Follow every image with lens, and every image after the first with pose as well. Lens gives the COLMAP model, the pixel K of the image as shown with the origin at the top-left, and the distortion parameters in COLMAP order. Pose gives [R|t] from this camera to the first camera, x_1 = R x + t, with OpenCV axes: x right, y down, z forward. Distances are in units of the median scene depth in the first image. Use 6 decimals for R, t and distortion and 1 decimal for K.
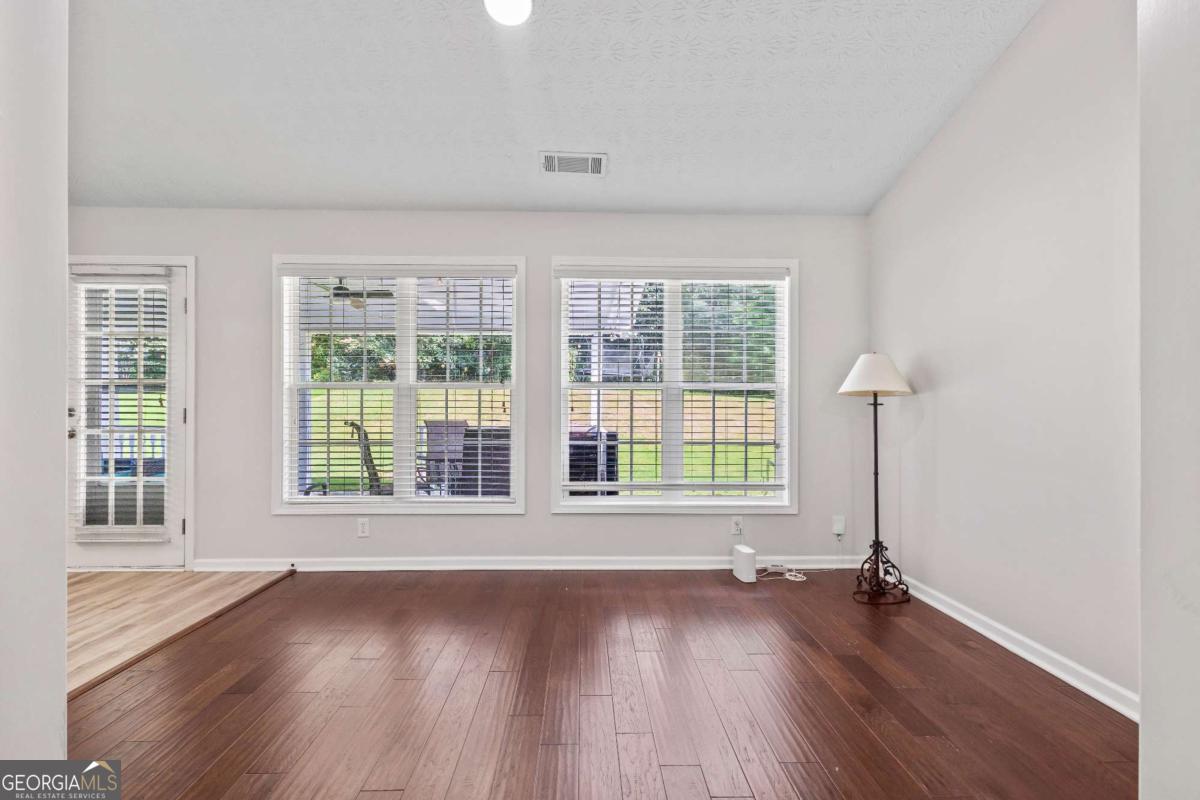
lens RADIAL K [[552.2, 0, 600.0], [0, 552.2, 400.0], [0, 0, 1]] dist [0.000637, 0.000202]
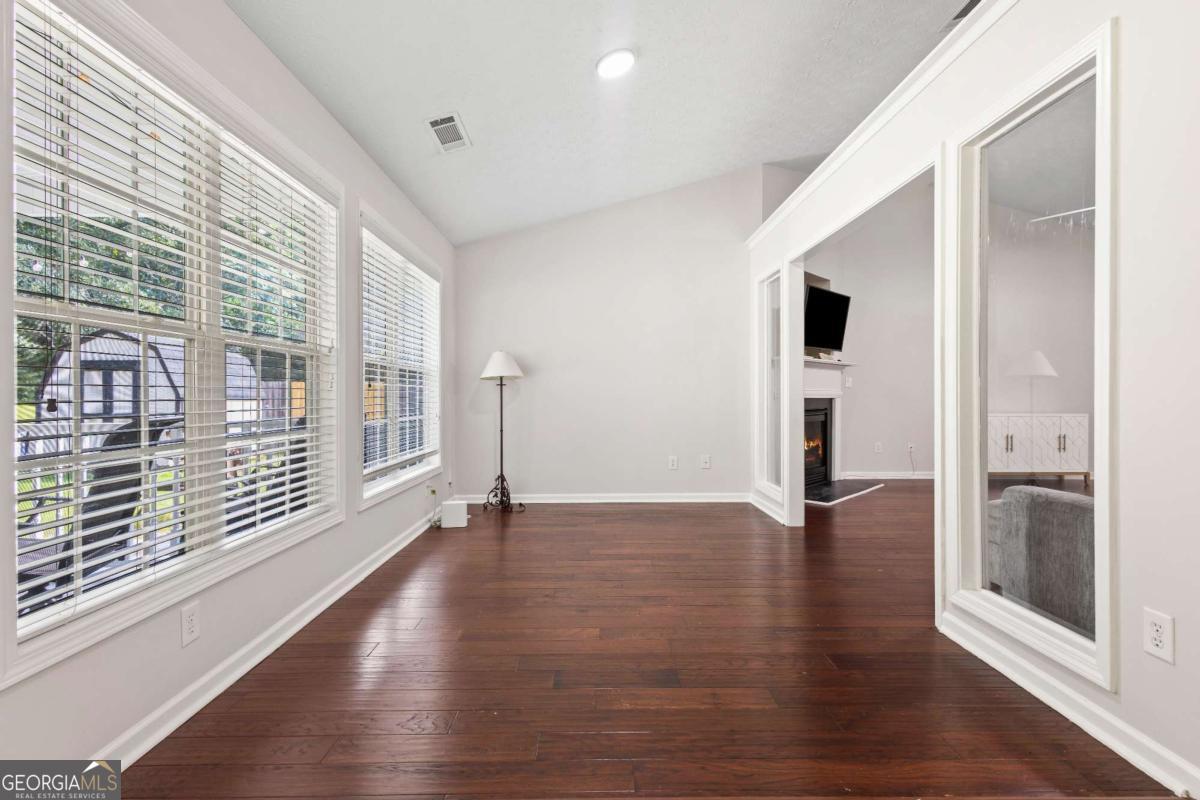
lens RADIAL K [[552.2, 0, 600.0], [0, 552.2, 400.0], [0, 0, 1]] dist [0.000637, 0.000202]
pose [[0.028782, -0.014305, 0.999483, -0.843356], [-0.020660, 0.999675, 0.014903, 0.017683], [-0.999372, -0.021079, 0.028477, 0.583533]]
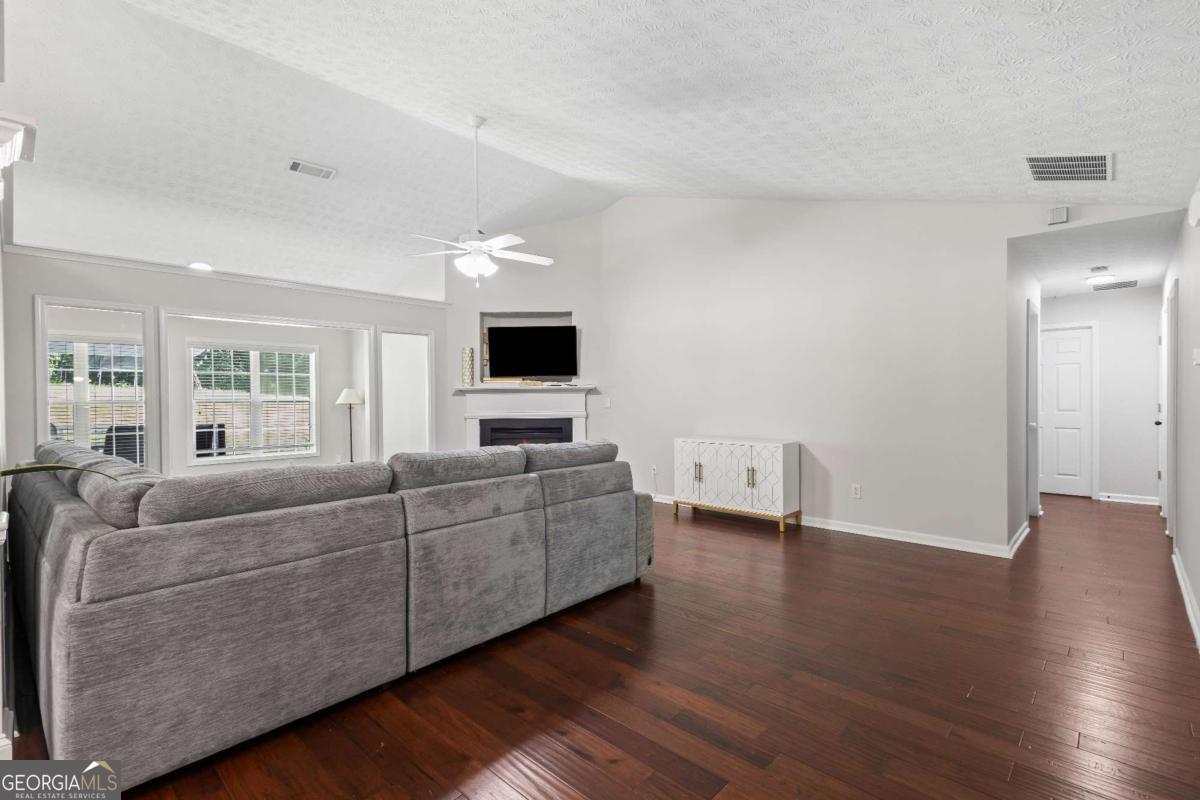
lens RADIAL K [[552.2, 0, 600.0], [0, 552.2, 400.0], [0, 0, 1]] dist [0.000637, 0.000202]
pose [[0.714210, -0.013933, 0.699793, -0.404422], [-0.002711, 0.999739, 0.022672, -0.079108], [-0.699926, -0.018090, 0.713986, -1.411233]]
